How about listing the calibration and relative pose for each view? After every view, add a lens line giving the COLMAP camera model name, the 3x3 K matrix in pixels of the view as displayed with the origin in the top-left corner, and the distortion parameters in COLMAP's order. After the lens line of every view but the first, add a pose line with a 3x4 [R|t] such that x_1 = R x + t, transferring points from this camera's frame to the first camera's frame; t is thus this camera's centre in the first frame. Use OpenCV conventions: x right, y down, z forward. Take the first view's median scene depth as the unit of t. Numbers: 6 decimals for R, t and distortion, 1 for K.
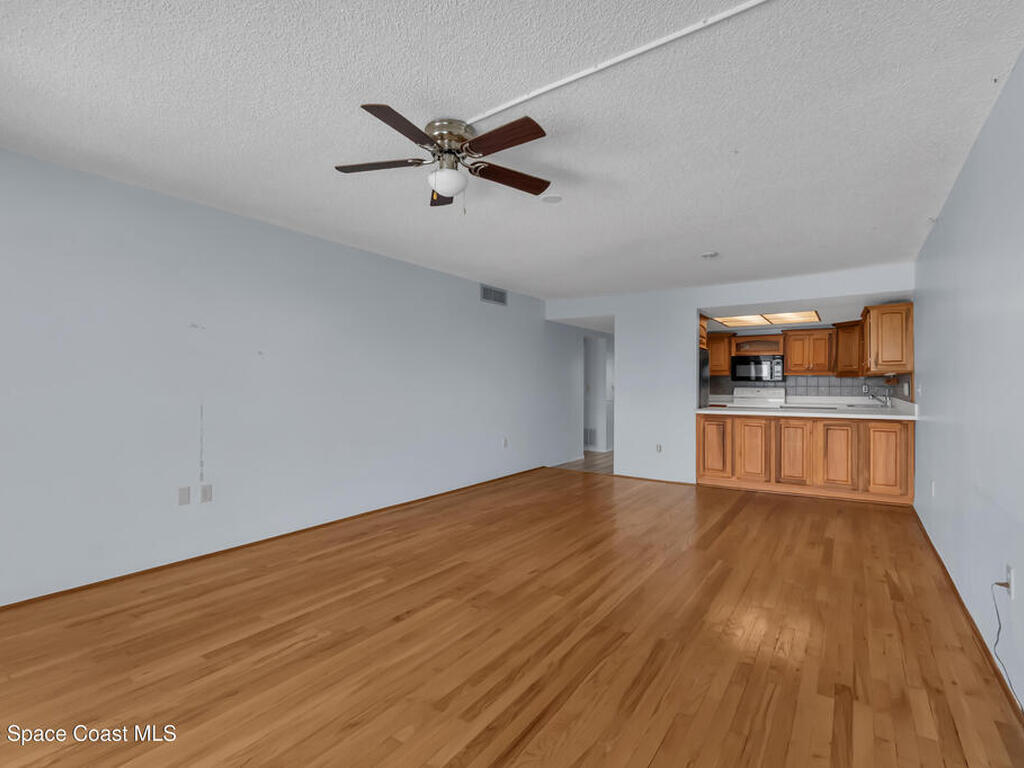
lens RADIAL K [[498.0, 0, 501.9], [0, 498.0, 379.8], [0, 0, 1]] dist [-0.007320, 0.000733]
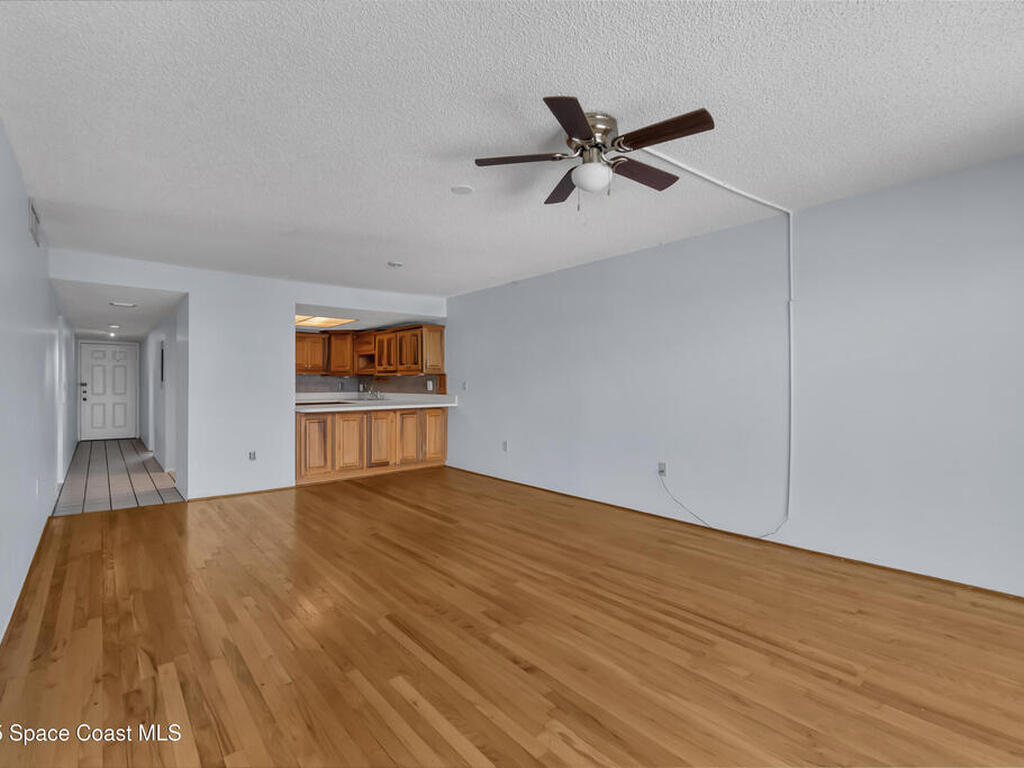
lens RADIAL K [[498.0, 0, 508.9], [0, 498.0, 383.5], [0, 0, 1]] dist [-0.007320, 0.000733]
pose [[0.258560, -0.005078, 0.965982, -0.465300], [-0.007490, 0.999946, 0.007262, 0.000914], [-0.965966, -0.009113, 0.258508, 0.380427]]
